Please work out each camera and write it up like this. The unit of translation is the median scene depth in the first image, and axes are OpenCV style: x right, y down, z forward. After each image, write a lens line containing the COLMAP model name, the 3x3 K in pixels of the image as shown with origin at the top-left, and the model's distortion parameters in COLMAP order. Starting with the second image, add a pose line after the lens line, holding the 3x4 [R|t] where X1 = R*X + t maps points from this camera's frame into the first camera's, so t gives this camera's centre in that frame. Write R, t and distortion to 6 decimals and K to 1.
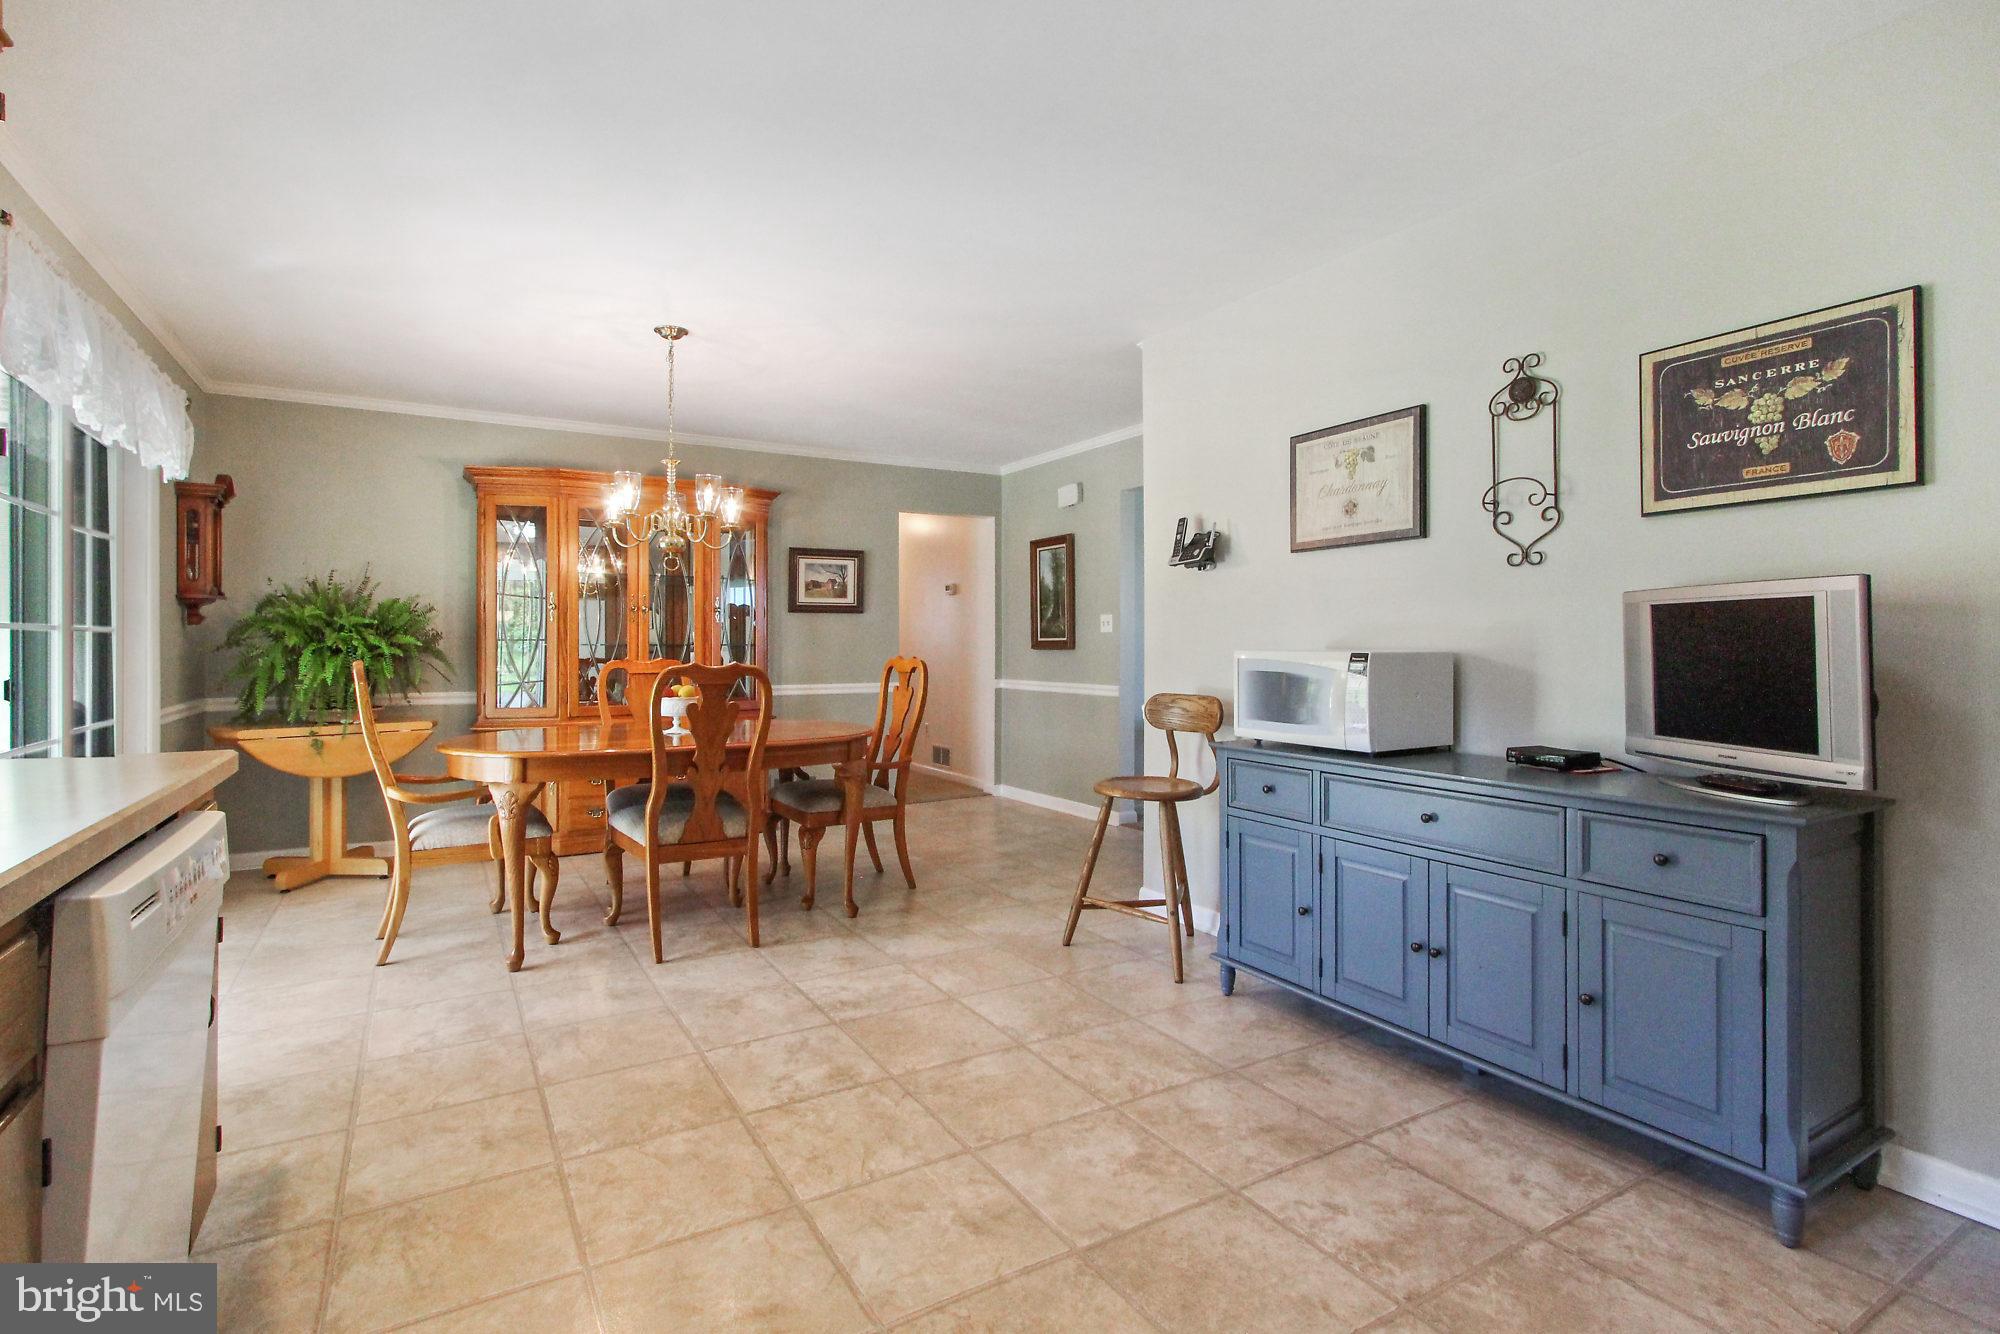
lens RADIAL K [[948.0, 0, 933.6], [0, 948.0, 630.9], [0, 0, 1]] dist [0.006007, -0.000867]
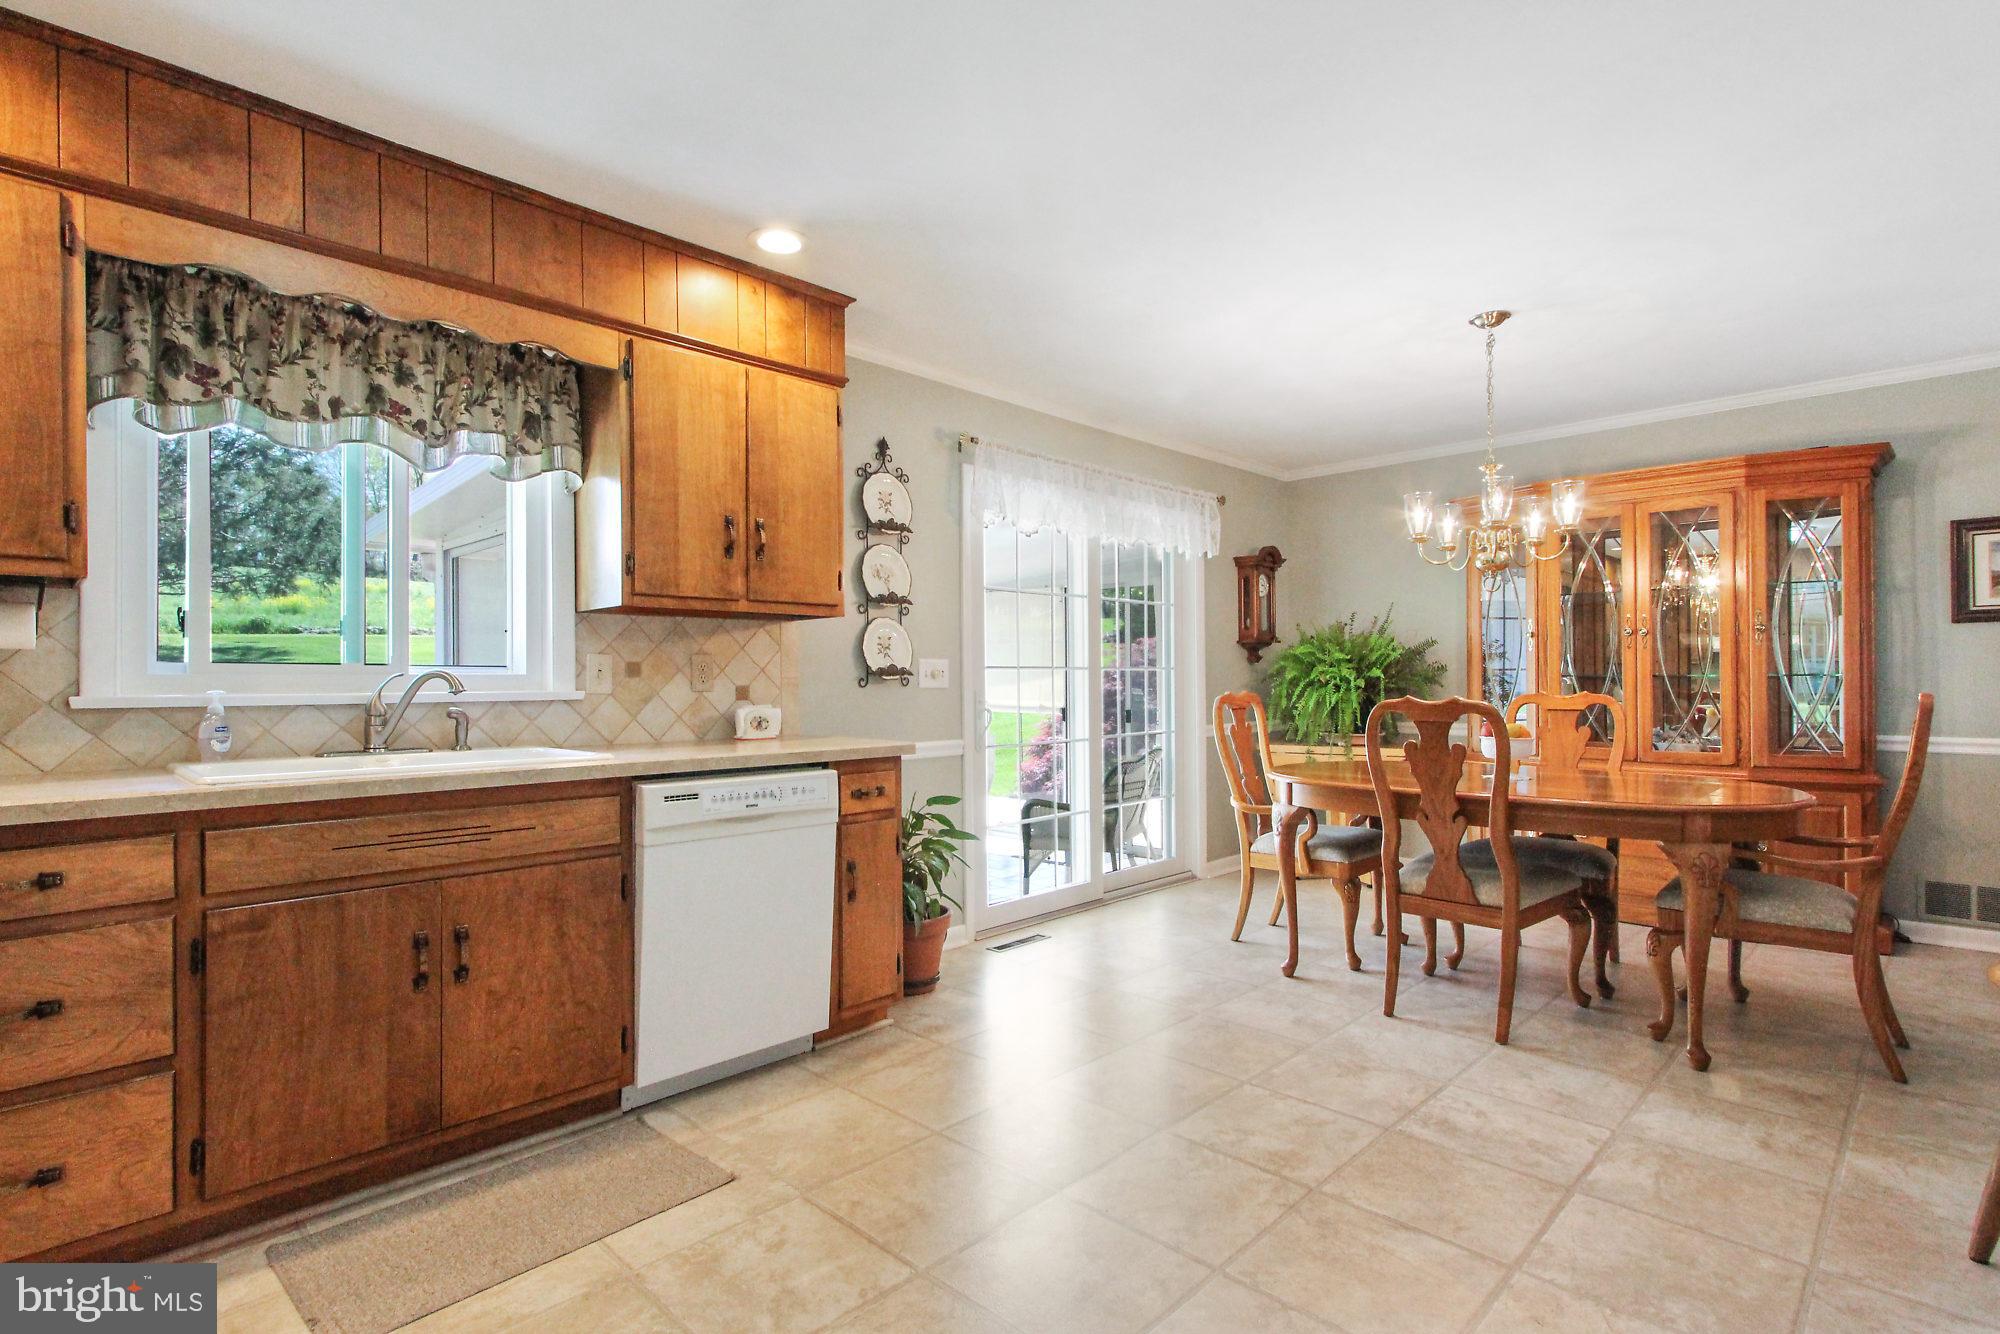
lens RADIAL K [[948.0, 0, 986.9], [0, 948.0, 669.4], [0, 0, 1]] dist [0.006007, -0.000867]
pose [[0.283920, -0.009785, -0.958798, 0.683383], [0.018274, 0.999822, -0.004792, 0.004213], [0.958674, -0.016161, 0.284048, 0.479369]]
